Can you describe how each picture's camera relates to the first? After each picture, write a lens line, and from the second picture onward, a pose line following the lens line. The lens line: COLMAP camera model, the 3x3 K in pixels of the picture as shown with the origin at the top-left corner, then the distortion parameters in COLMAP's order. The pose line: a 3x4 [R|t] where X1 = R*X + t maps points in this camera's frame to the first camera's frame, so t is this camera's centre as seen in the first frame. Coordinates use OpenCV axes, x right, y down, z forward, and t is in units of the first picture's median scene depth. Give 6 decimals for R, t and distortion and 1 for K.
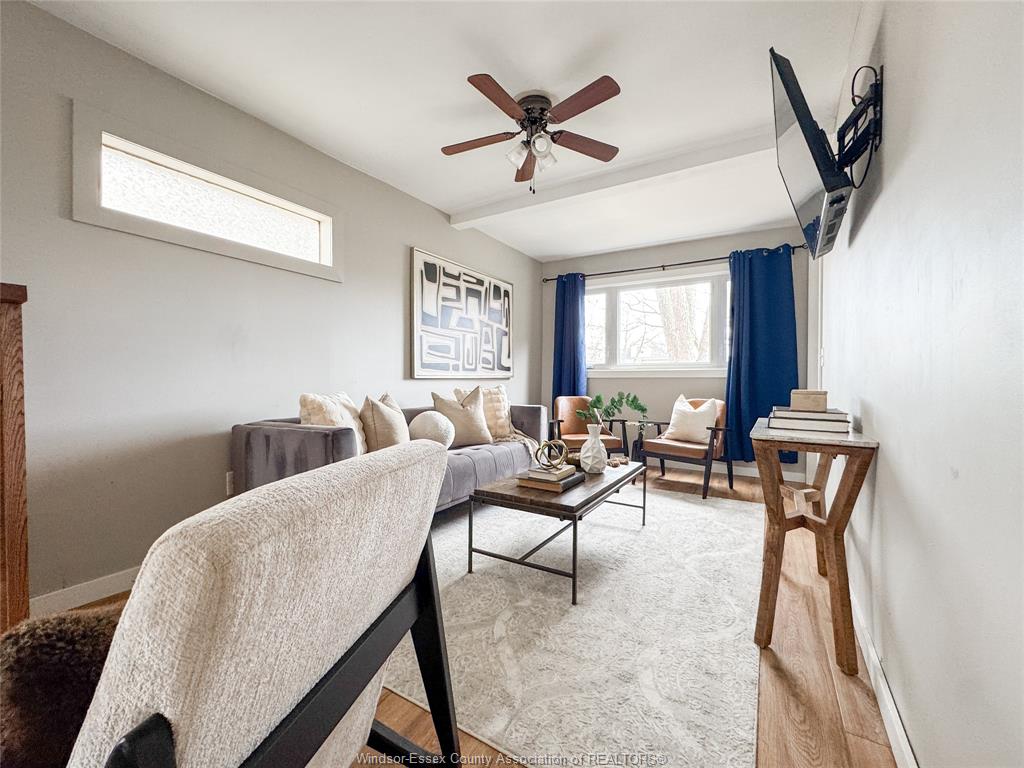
lens RADIAL K [[416.6, 0, 512.0], [0, 416.6, 384.0], [0, 0, 1]] dist [-0.005878, -0.000133]
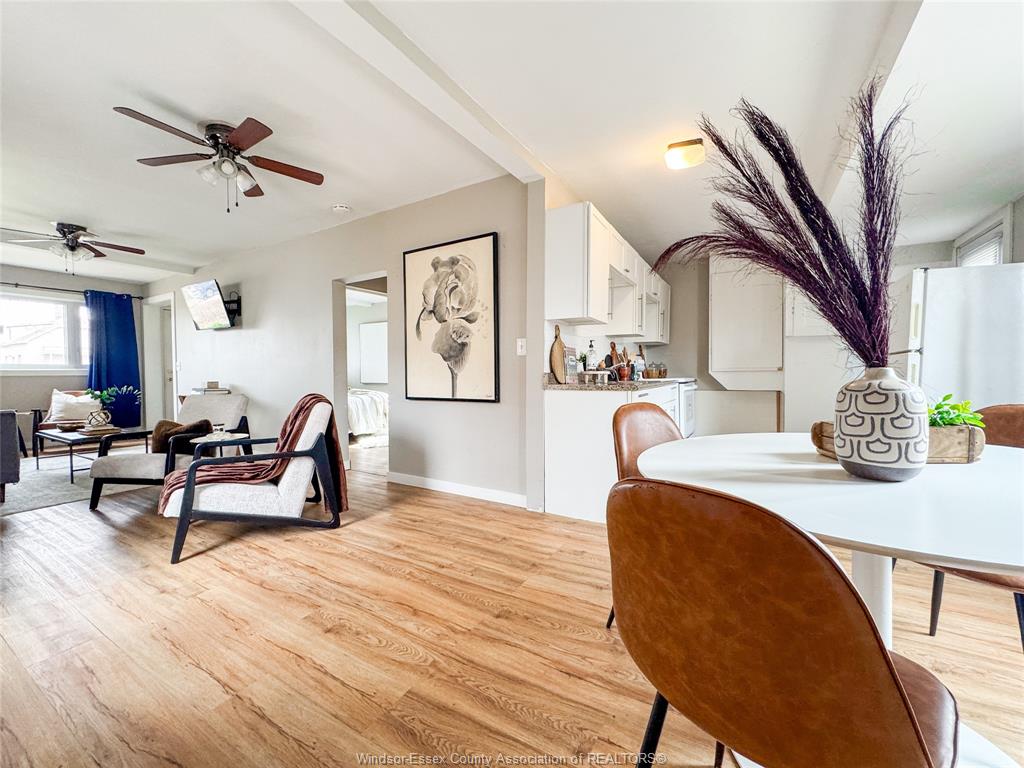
lens RADIAL K [[405.9, 0, 517.1], [0, 405.9, 384.9], [0, 0, 1]] dist [-0.000368, 0.000046]
pose [[-0.023239, -0.033649, 0.999163, -0.996346], [0.010121, 0.999374, 0.033892, -0.017972], [-0.999679, 0.010901, -0.022884, -0.493927]]
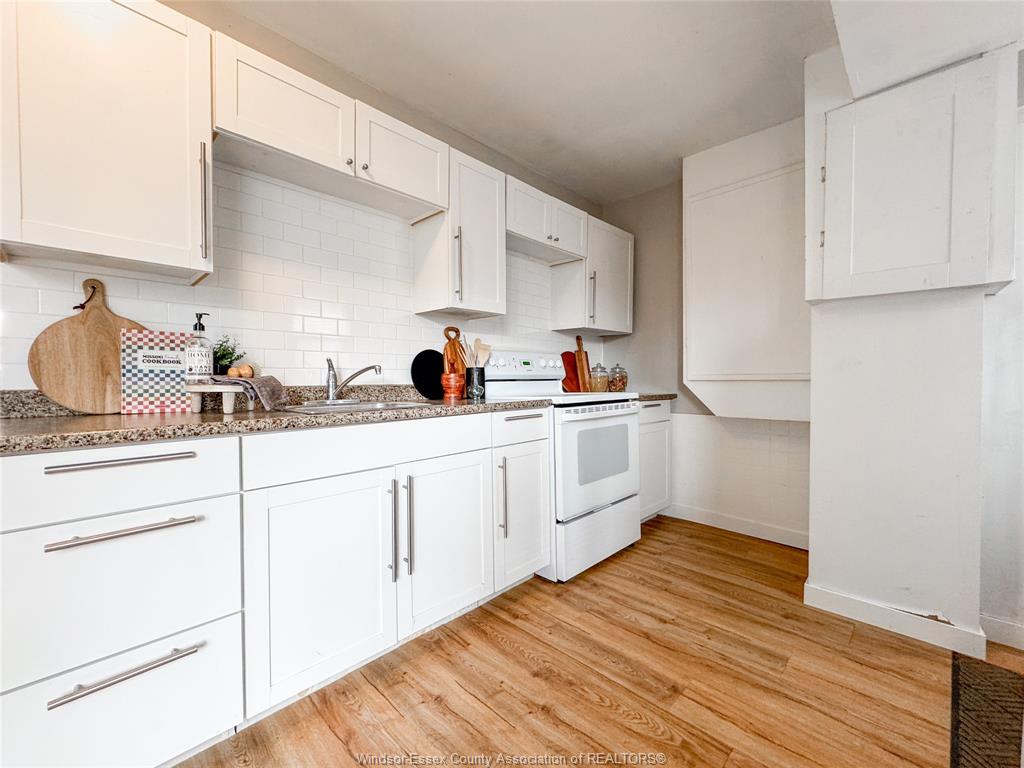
lens RADIAL K [[439.5, 0, 512.0], [0, 439.5, 377.3], [0, 0, 1]] dist [-0.000161, -0.000133]
pose [[0.206942, -0.006049, 0.978334, -0.505481], [0.010465, 0.999937, 0.003969, -0.021542], [-0.978297, 0.009416, 0.206993, -0.999700]]
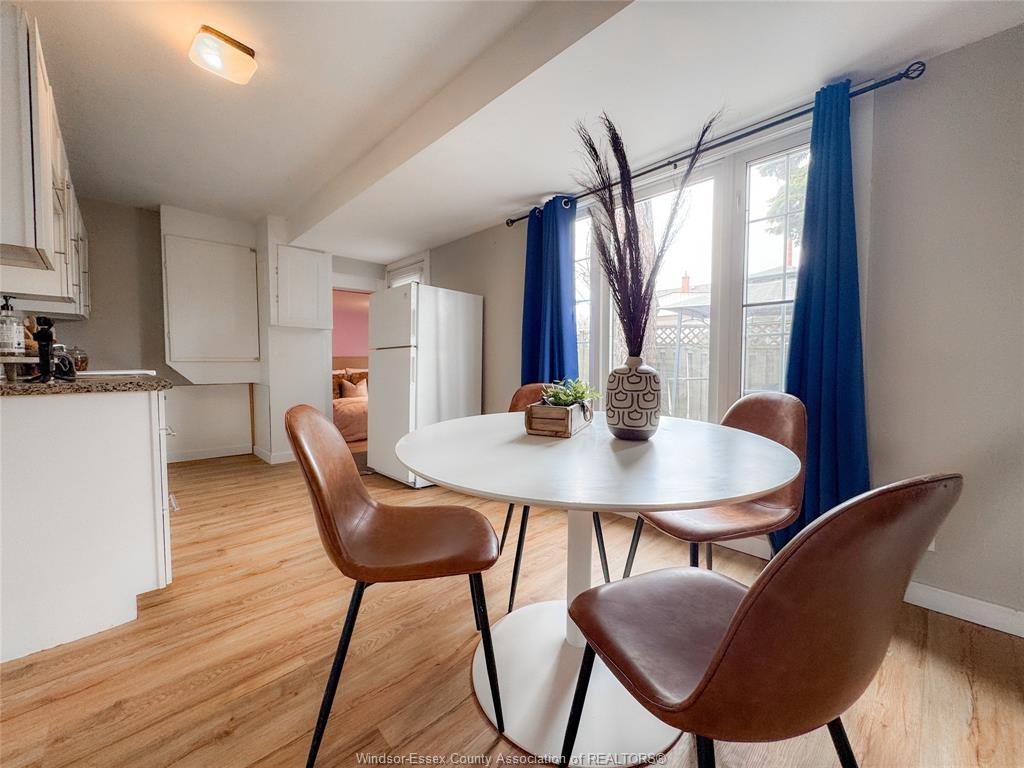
lens RADIAL K [[413.1, 0, 512.0], [0, 413.1, 384.0], [0, 0, 1]] dist [-0.000742, -0.000223]
pose [[-0.970556, -0.017548, 0.240235, -0.778367], [-0.004524, 0.998495, 0.054656, -0.014383], [-0.240833, 0.051960, -0.969175, -0.380353]]
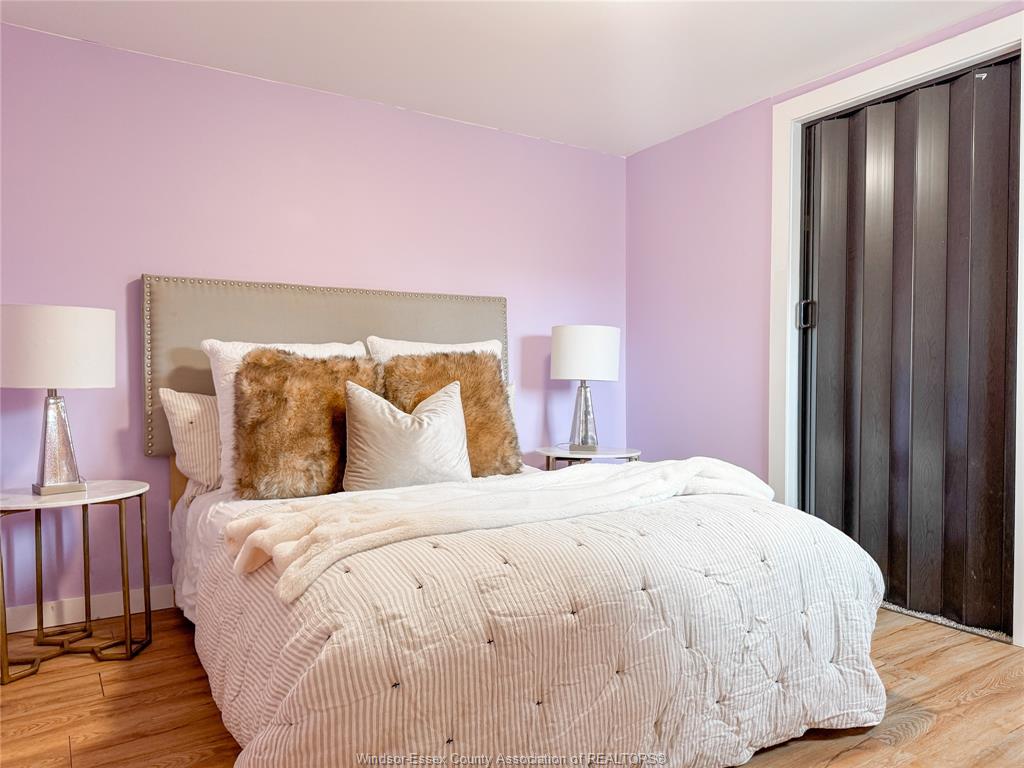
lens RADIAL K [[729.3, 0, 512.6], [0, 729.3, 388.5], [0, 0, 1]] dist [0.054530, -0.072190]
pose [[-0.906216, -0.013825, 0.422589, -0.003111], [-0.008340, 0.999855, 0.014826, 0.063127], [-0.422733, 0.009911, -0.906200, -1.465403]]
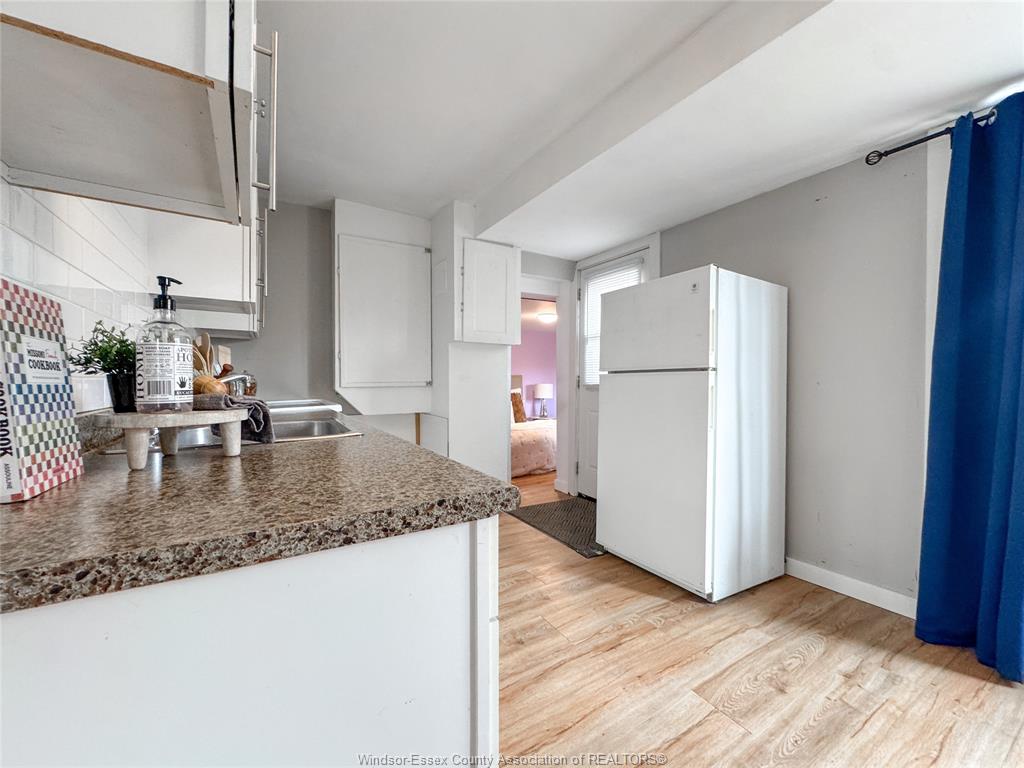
lens RADIAL K [[416.6, 0, 512.0], [0, 416.6, 384.0], [0, 0, 1]] dist [-0.005878, -0.000133]
pose [[-0.895498, -0.009903, 0.444955, -0.416241], [-0.001767, 0.999824, 0.018695, -0.033081], [-0.445062, 0.015955, -0.895358, -0.562026]]
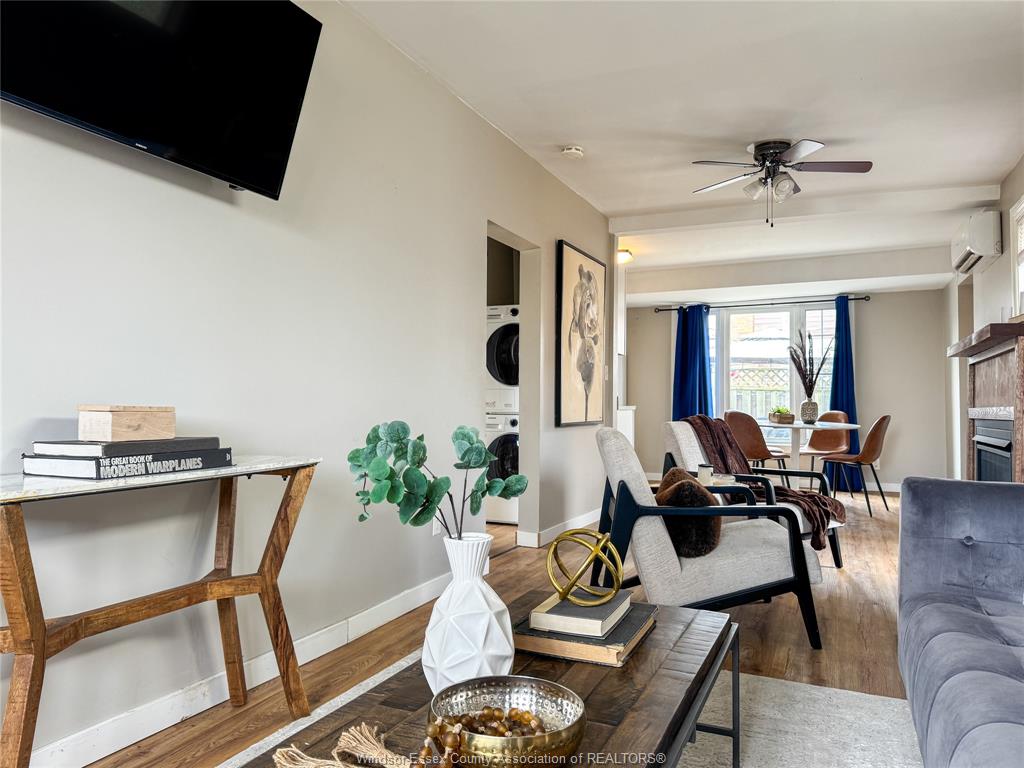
lens RADIAL K [[719.9, 0, 512.0], [0, 719.9, 384.0], [0, 0, 1]] dist [0.078507, -0.092354]
pose [[-0.991552, -0.013264, -0.129033, 0.142870], [-0.010131, 0.999638, -0.024910, -0.000467], [0.129316, -0.023392, -0.991327, 0.937232]]
